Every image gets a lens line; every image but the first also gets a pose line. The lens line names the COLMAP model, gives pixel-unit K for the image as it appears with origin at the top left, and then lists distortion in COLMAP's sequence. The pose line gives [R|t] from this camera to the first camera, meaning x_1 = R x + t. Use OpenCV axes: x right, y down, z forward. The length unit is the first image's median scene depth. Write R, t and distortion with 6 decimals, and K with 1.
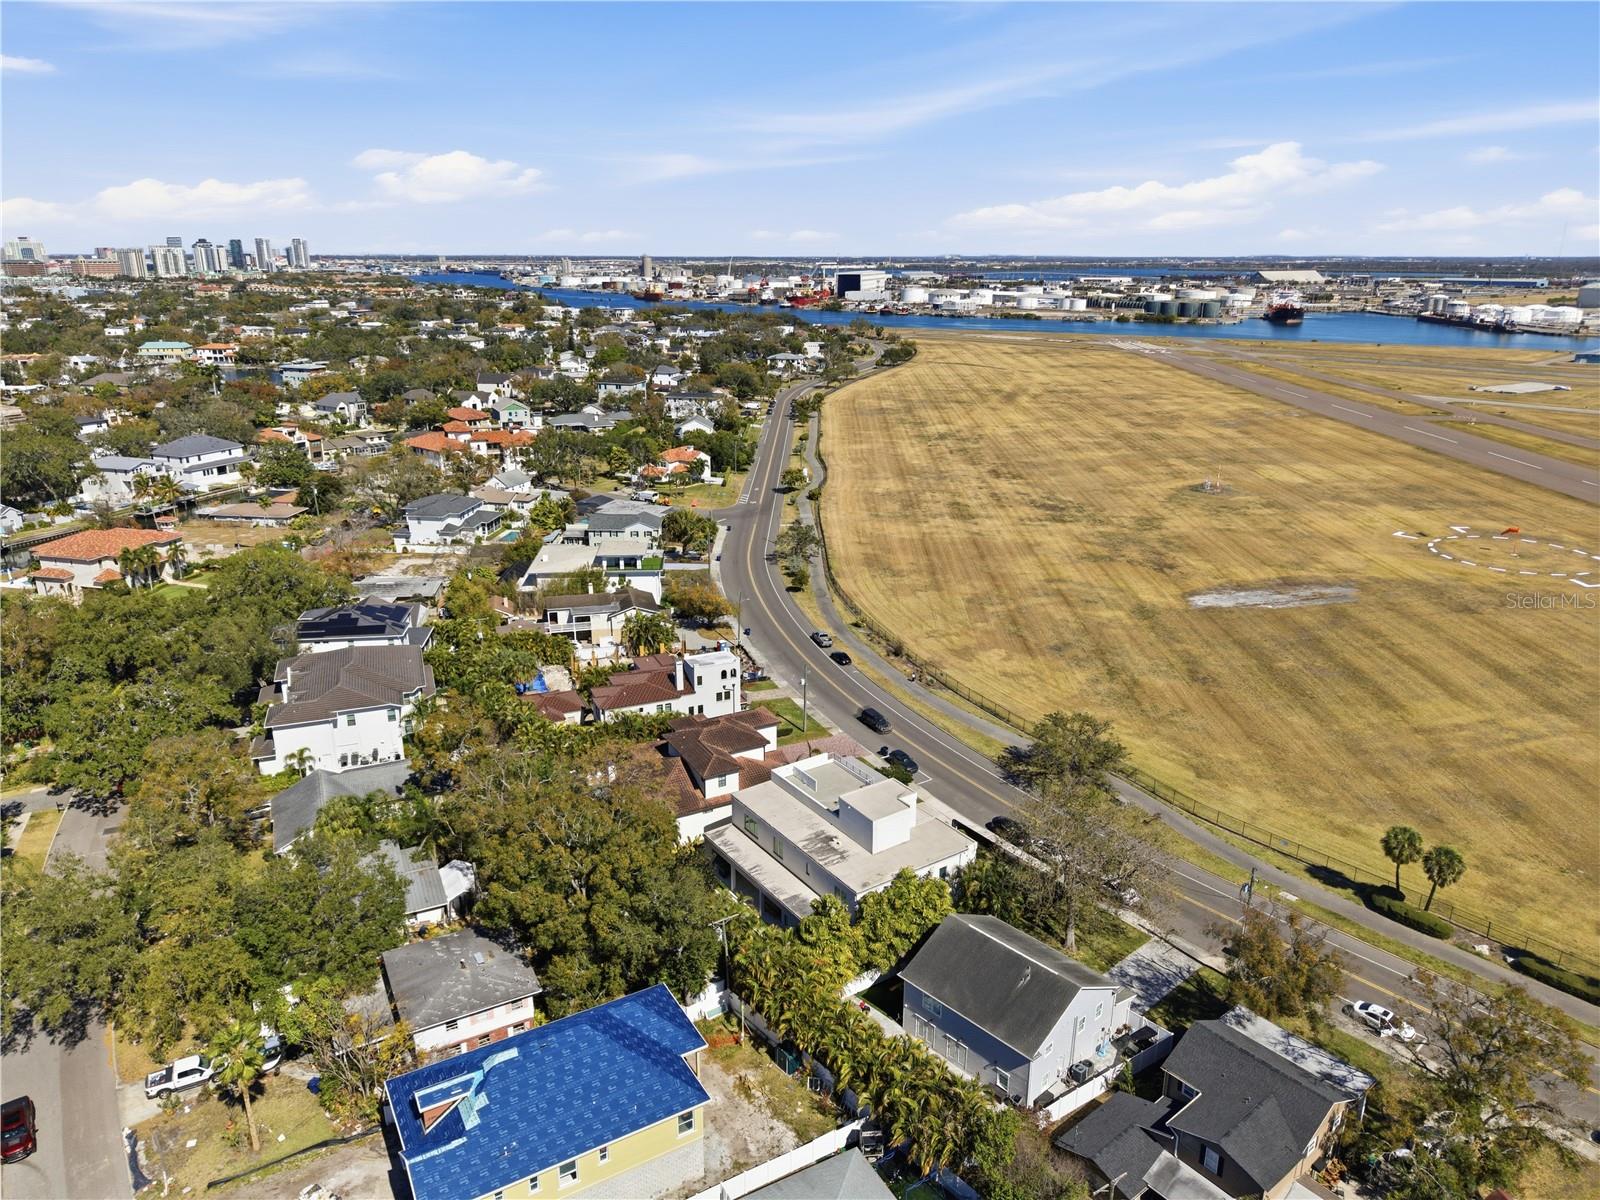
lens RADIAL K [[1092.0, 0, 800.0], [0, 1092.0, 600.0], [0, 0, 1]] dist [0.075978, -0.108790]
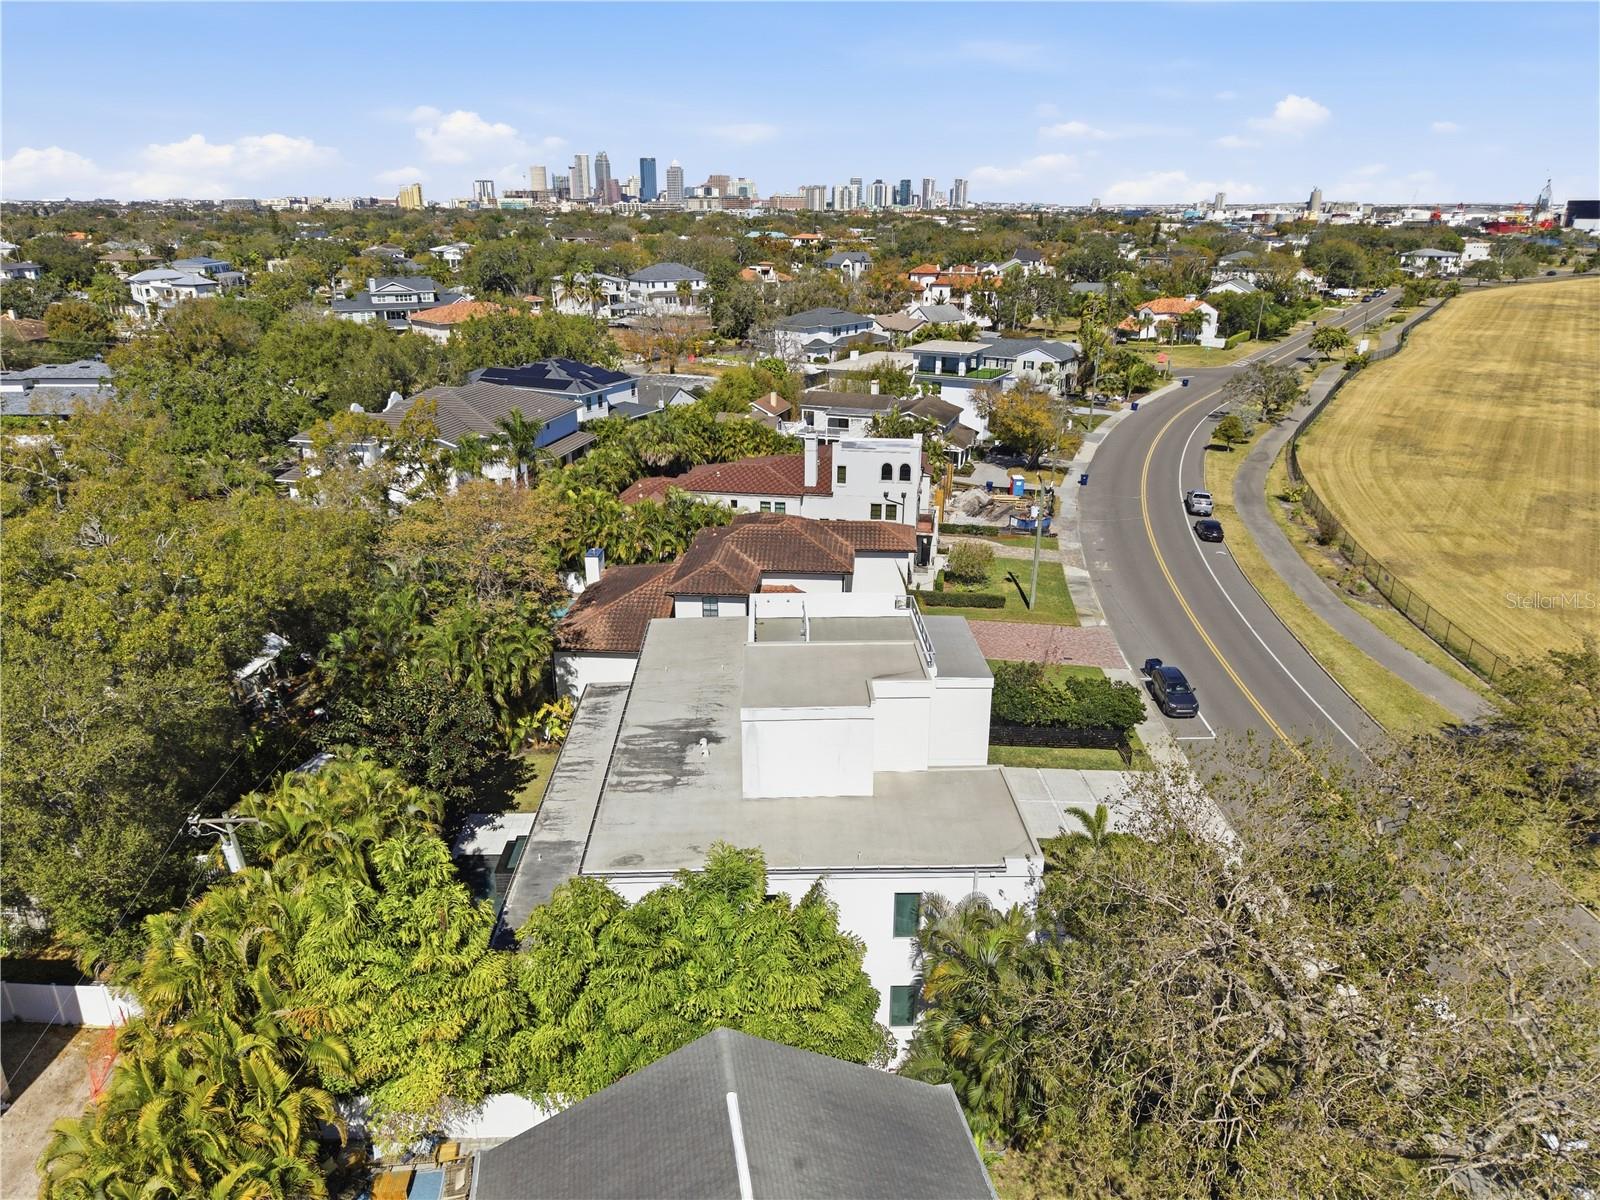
lens RADIAL K [[1097.2, 0, 800.0], [0, 1097.2, 600.0], [0, 0, 1]] dist [0.012332, -0.007500]
pose [[0.844454, 0.178270, -0.505091, 0.173610], [-0.160148, 0.983886, 0.079511, 0.088283], [0.511126, 0.013746, 0.859396, 0.459191]]
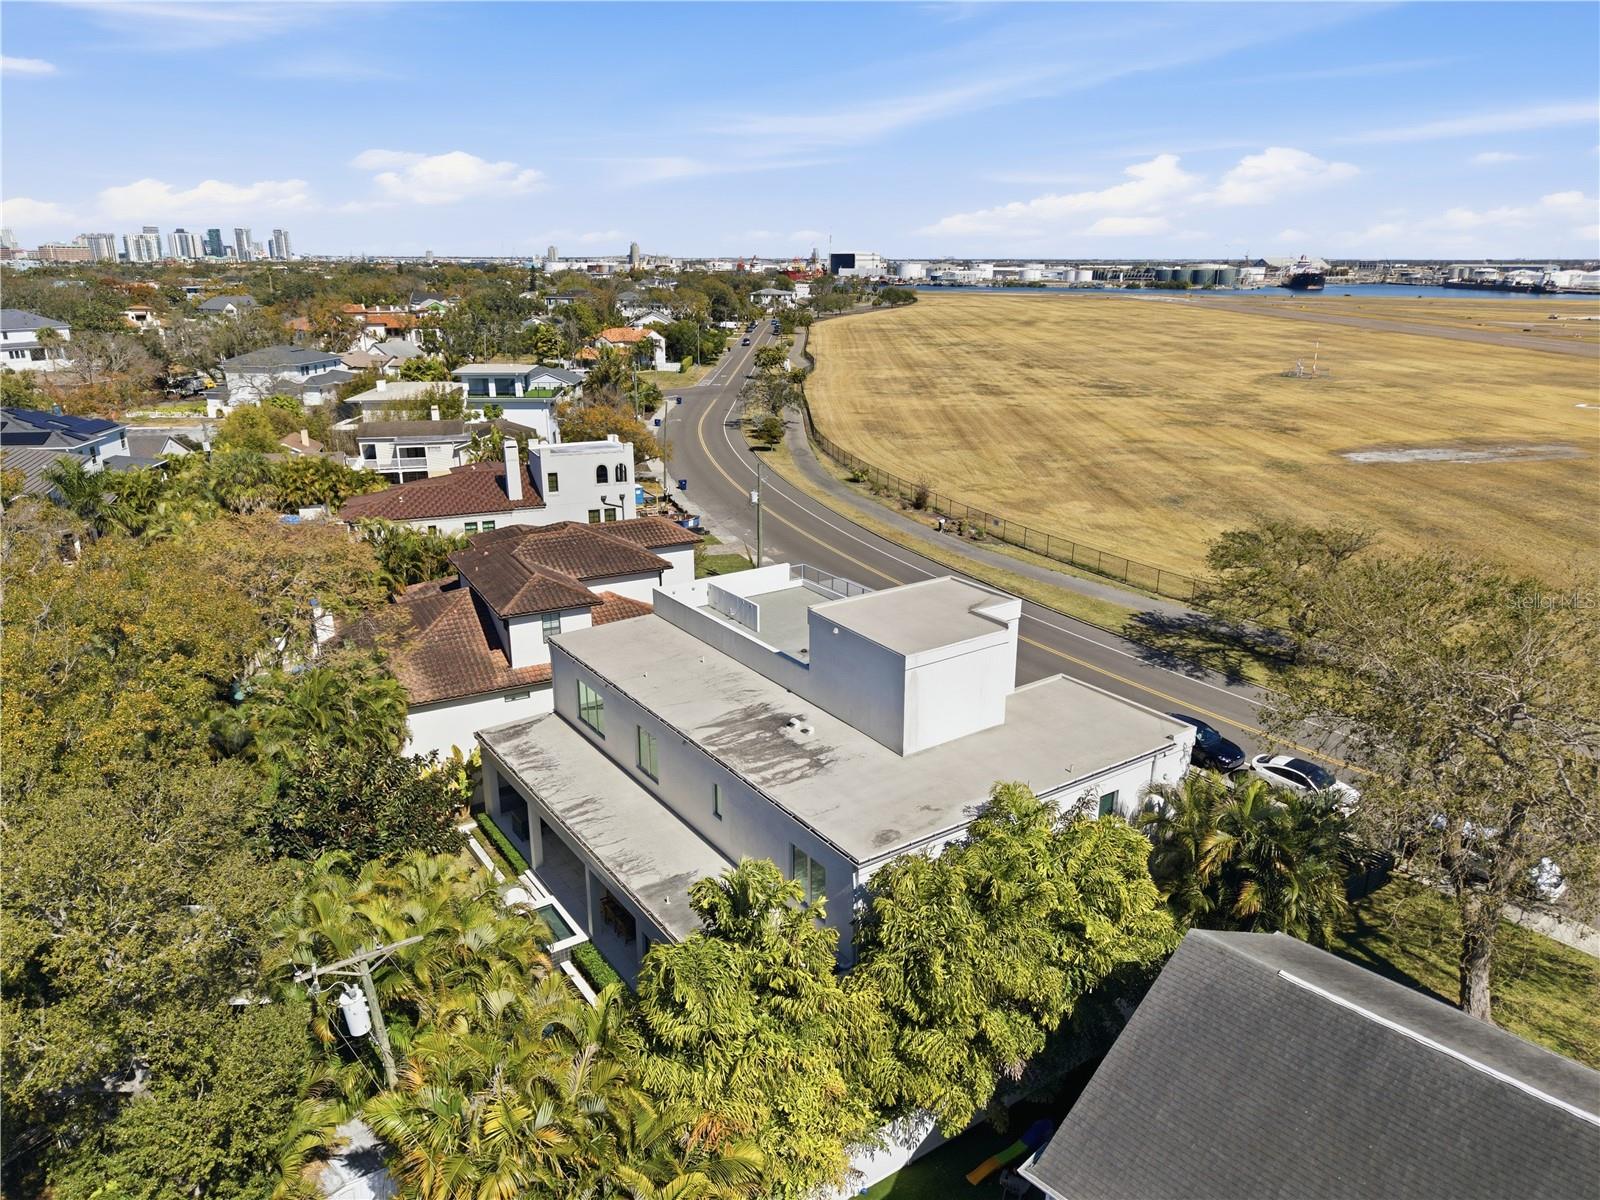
lens RADIAL K [[1101.3, 0, 800.6], [0, 1101.3, 568.4], [0, 0, 1]] dist [0.006248, -0.003275]
pose [[0.999983, -0.002856, 0.004991, 0.021549], [0.003034, 0.999348, -0.035976, 0.123334], [-0.004885, 0.035991, 0.999340, 0.434191]]
